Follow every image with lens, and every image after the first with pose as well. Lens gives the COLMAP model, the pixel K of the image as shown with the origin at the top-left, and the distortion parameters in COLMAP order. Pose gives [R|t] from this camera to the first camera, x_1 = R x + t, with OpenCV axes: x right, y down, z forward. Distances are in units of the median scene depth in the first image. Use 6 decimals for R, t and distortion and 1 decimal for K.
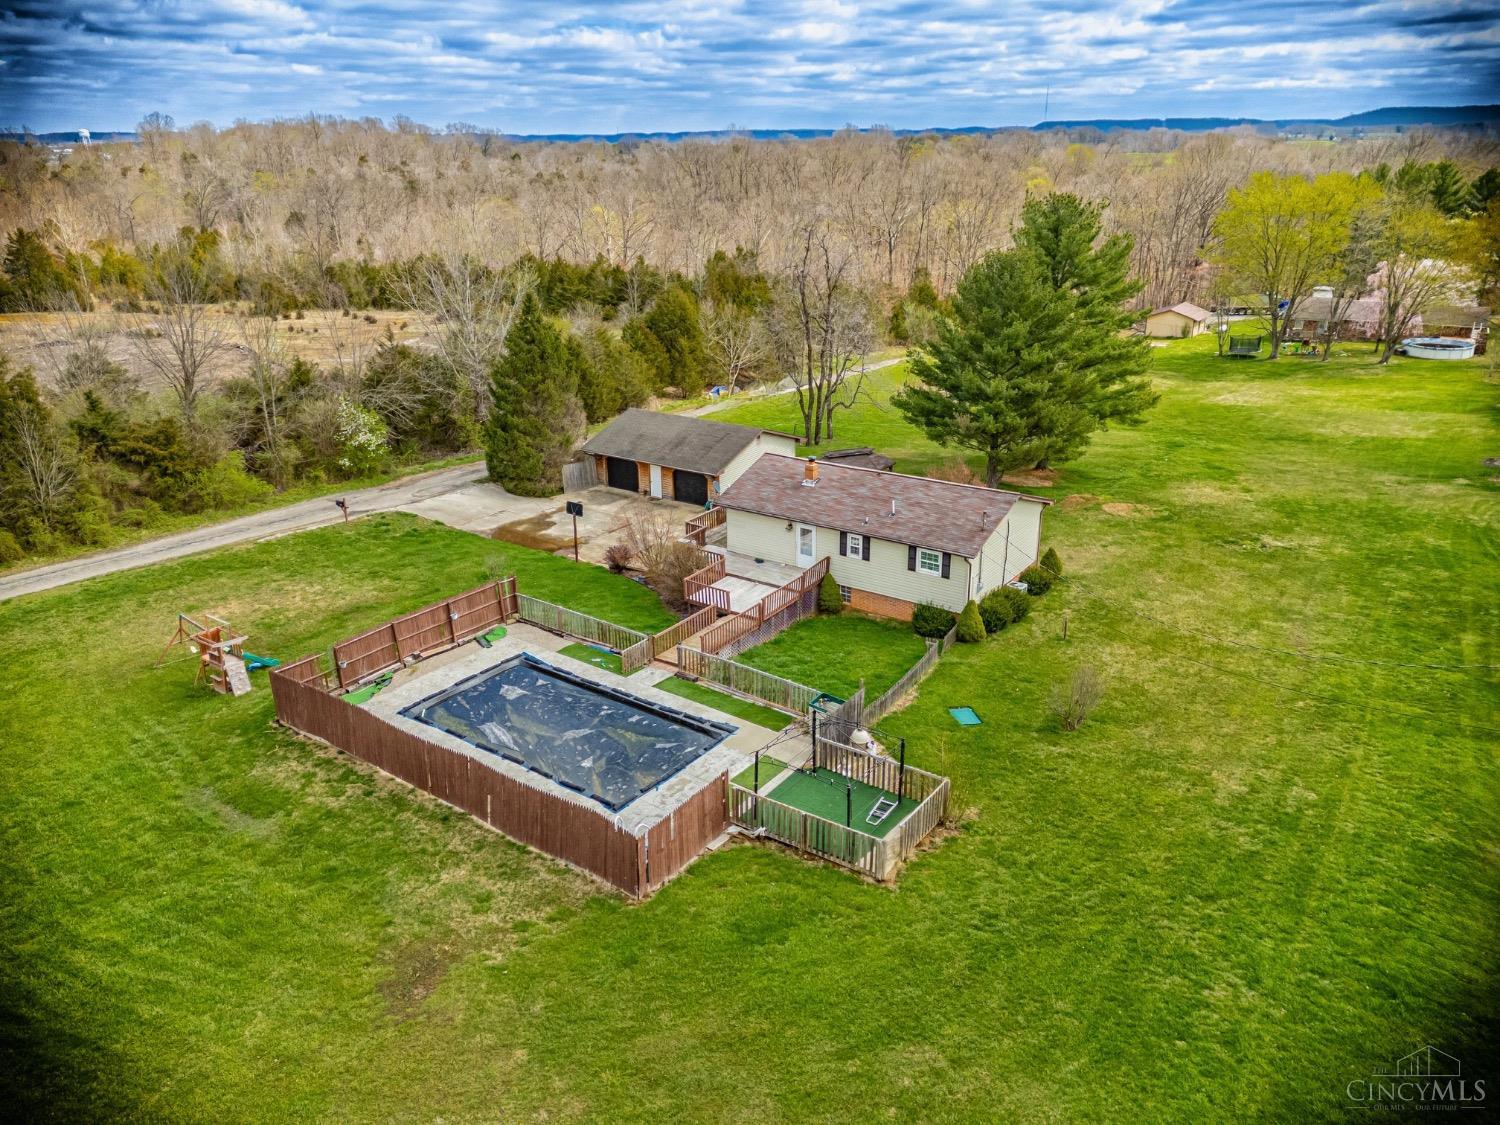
lens RADIAL K [[1093.2, 0, 754.2], [0, 1093.2, 572.2], [0, 0, 1]] dist [0.063976, -0.060730]
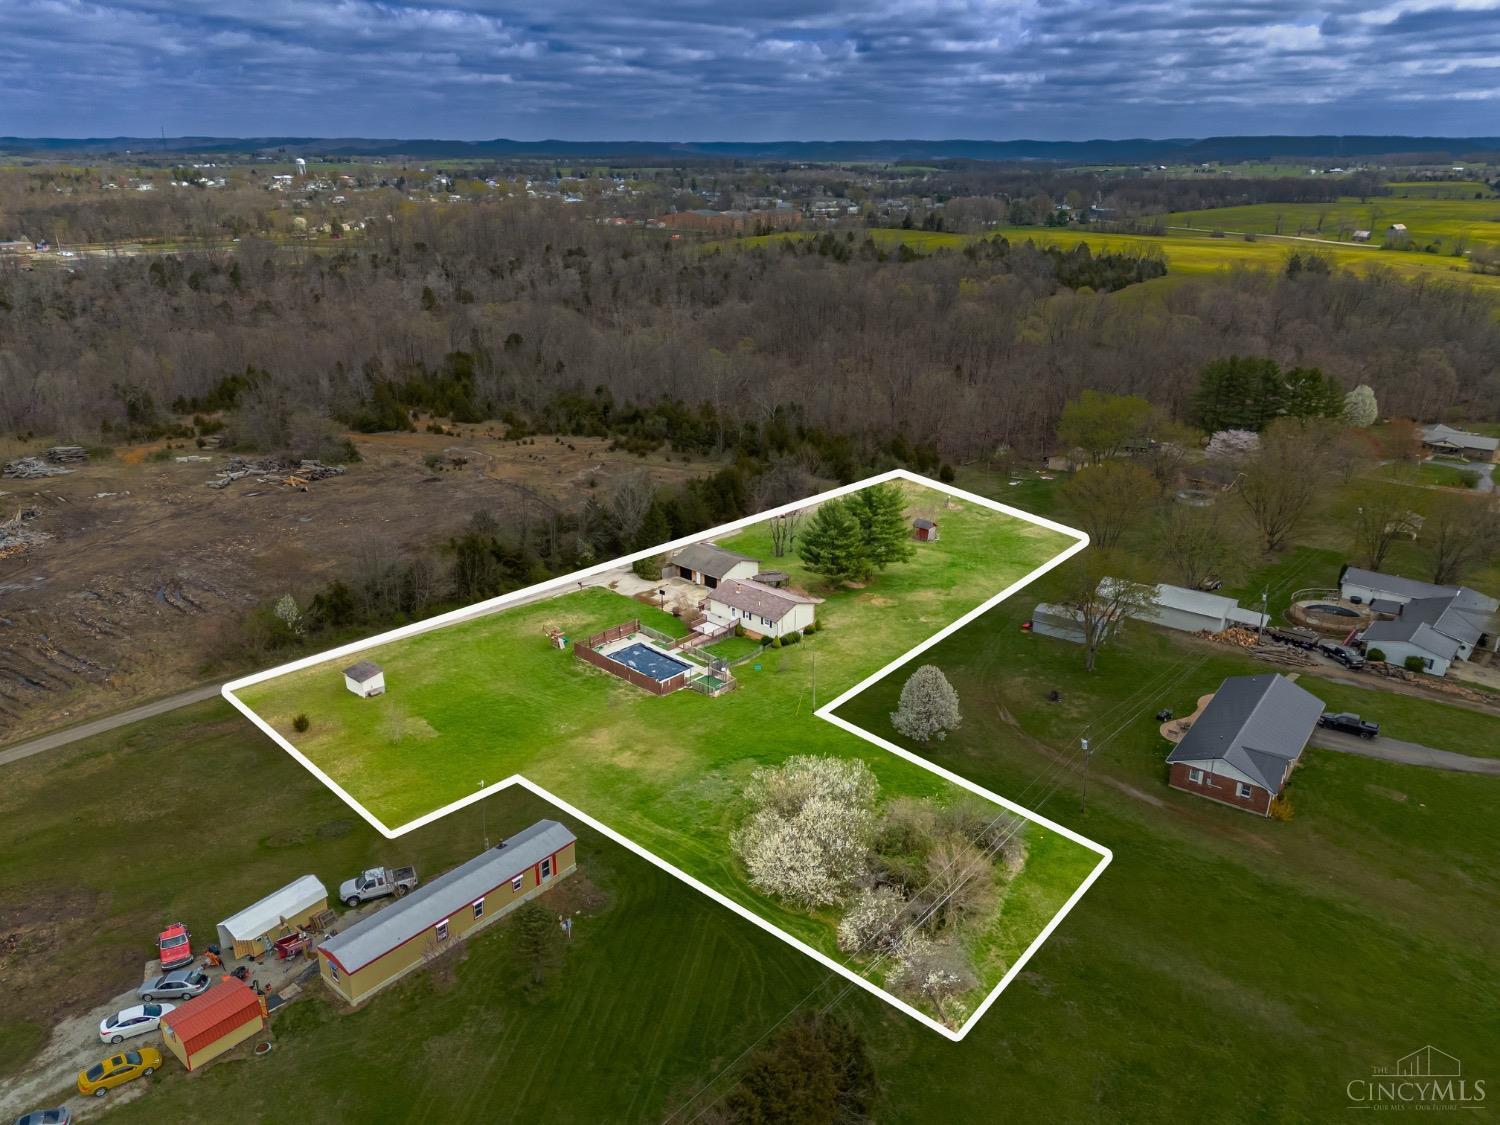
lens RADIAL K [[1093.2, 0, 754.2], [0, 1093.2, 572.2], [0, 0, 1]] dist [0.063976, -0.060730]
pose [[0.991081, 0.058459, -0.119753, 0.478433], [-0.058976, 0.998259, -0.000775, -0.144930], [0.119499, 0.007831, 0.992803, -2.087050]]
